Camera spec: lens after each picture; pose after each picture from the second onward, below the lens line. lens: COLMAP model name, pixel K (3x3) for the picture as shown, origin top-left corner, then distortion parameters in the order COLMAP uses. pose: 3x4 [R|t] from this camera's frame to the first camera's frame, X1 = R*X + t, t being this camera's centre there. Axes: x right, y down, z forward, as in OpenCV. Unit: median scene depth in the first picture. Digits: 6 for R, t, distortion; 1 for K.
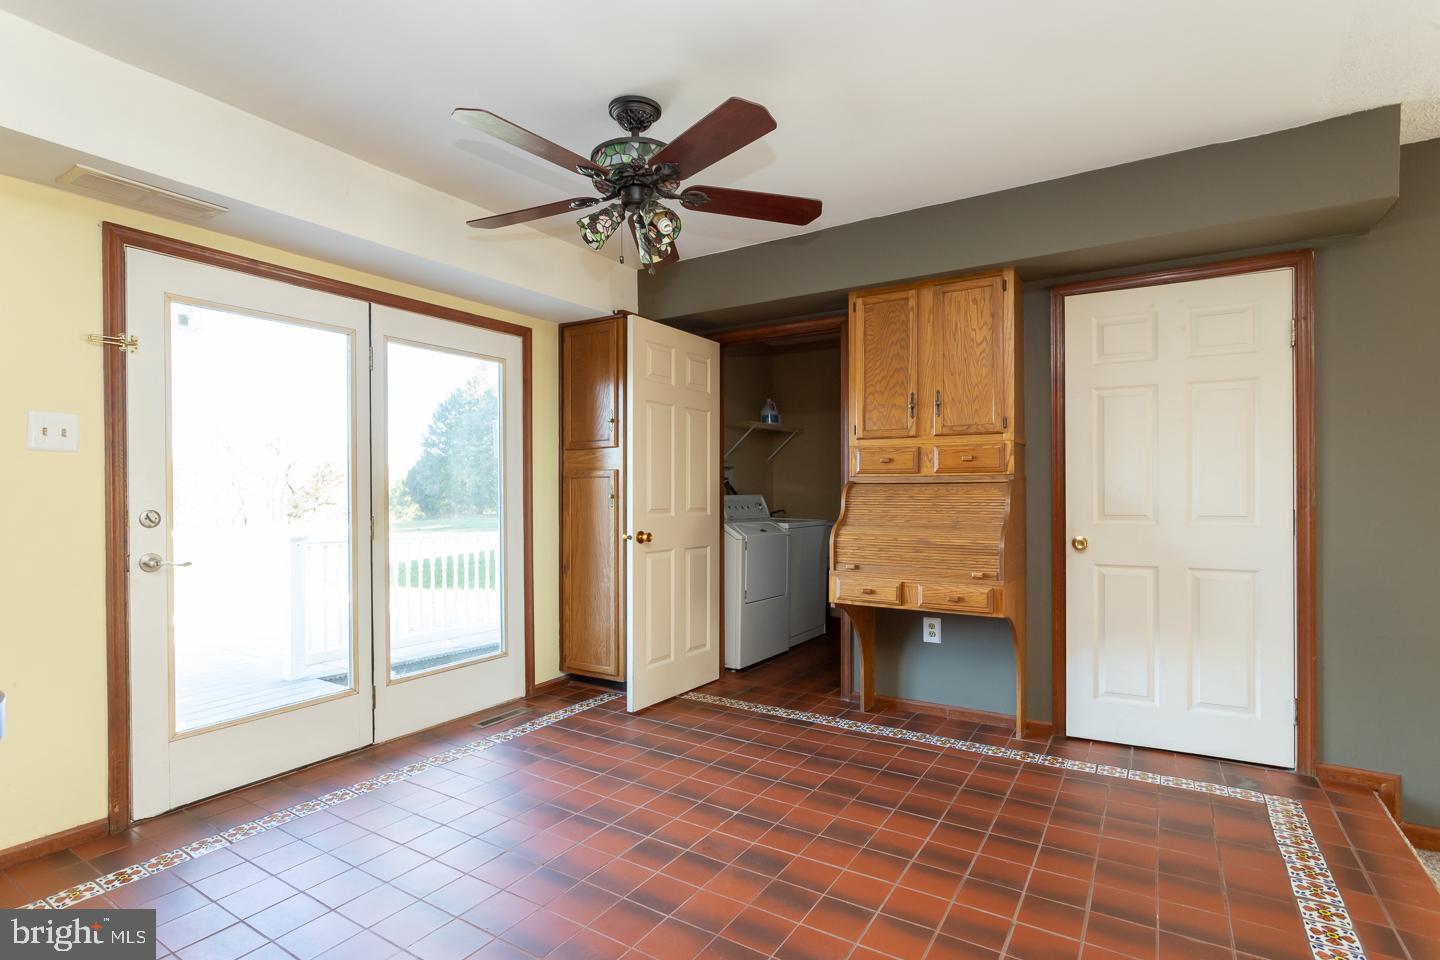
lens RADIAL K [[697.8, 0, 731.4], [0, 697.8, 498.0], [0, 0, 1]] dist [0.002214, 0.000841]
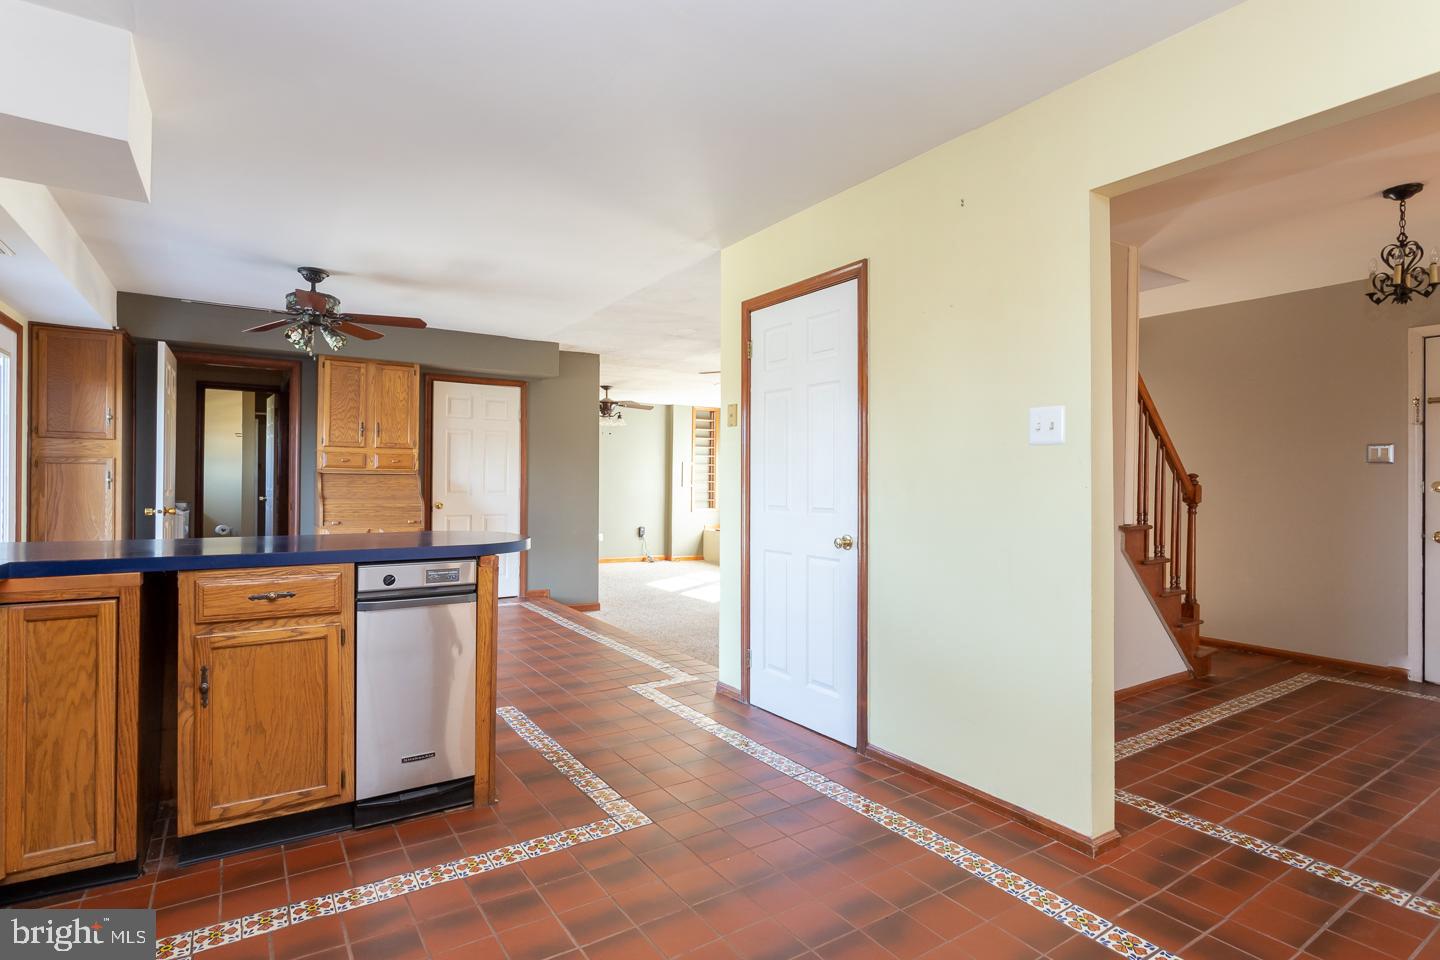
lens RADIAL K [[721.0, 0, 704.0], [0, 721.0, 480.3], [0, 0, 1]] dist [-0.000173, 0.000908]
pose [[0.420052, 0.008074, 0.907464, -1.047859], [-0.001669, 0.999966, -0.008124, 0.008069], [-0.907499, 0.001898, 0.420051, -0.548631]]
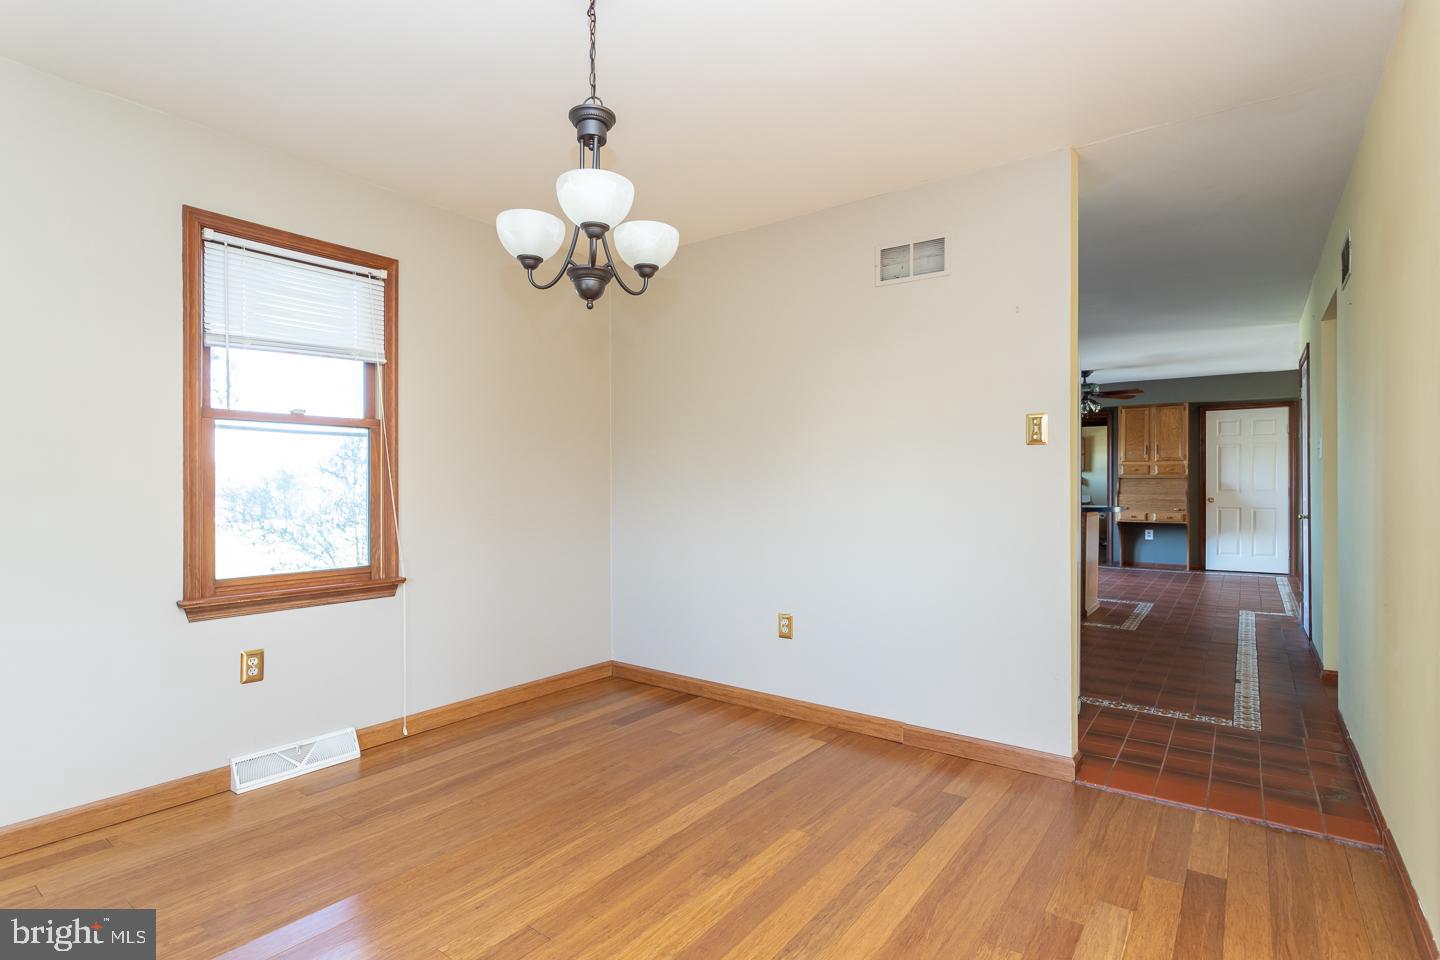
lens RADIAL K [[716.1, 0, 702.4], [0, 716.1, 486.9], [0, 0, 1]] dist [-0.012888, 0.000474]
pose [[0.995641, 0.003922, -0.093191, -1.250616], [-0.004049, 0.999991, -0.001171, 0.023982], [0.093185, 0.001543, 0.995648, -2.002423]]
